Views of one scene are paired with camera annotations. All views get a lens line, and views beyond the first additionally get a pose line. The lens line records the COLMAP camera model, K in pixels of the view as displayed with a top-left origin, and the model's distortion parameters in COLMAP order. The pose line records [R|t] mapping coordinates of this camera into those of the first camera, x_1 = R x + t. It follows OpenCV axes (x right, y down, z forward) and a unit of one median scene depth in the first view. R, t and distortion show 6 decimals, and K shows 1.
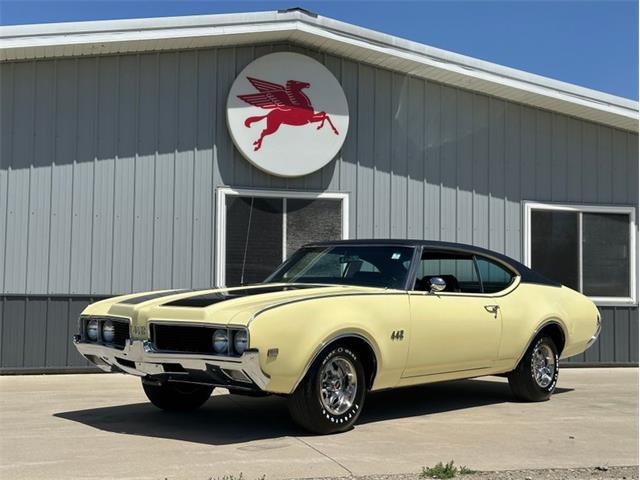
lens RADIAL K [[902.3, 0, 316.6], [0, 902.3, 236.1], [0, 0, 1]] dist [0.200545, -0.459843]
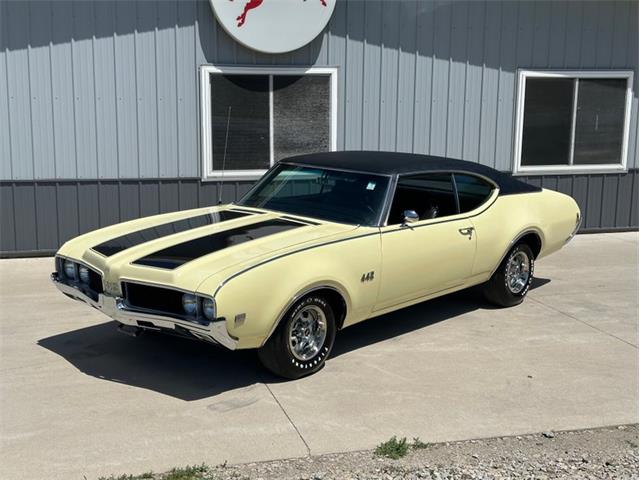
lens RADIAL K [[902.9, 0, 321.3], [0, 902.9, 237.6], [0, 0, 1]] dist [0.180109, -0.426480]
pose [[0.999979, 0.000628, -0.006525, 0.033877], [0.000911, 0.972431, 0.233188, -0.133583], [0.006492, -0.233189, 0.972410, 0.014159]]
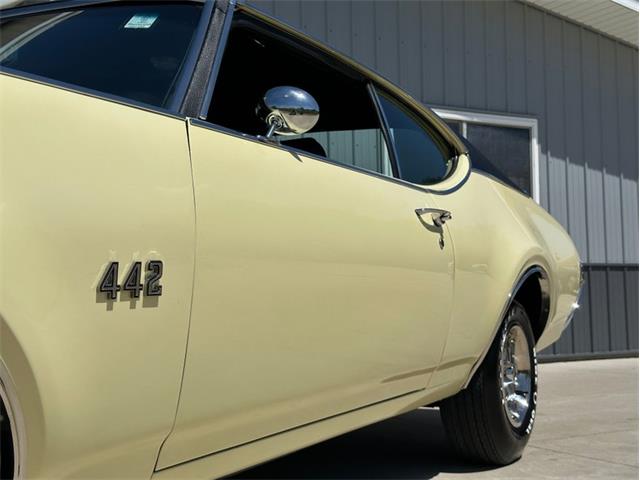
lens RADIAL K [[902.3, 0, 316.6], [0, 902.3, 236.1], [0, 0, 1]] dist [0.200545, -0.459843]
pose [[0.973515, -0.012926, 0.228258, 0.064475], [0.013319, 0.999911, -0.000184, 0.077284], [-0.228235, 0.003219, 0.973601, 0.609426]]
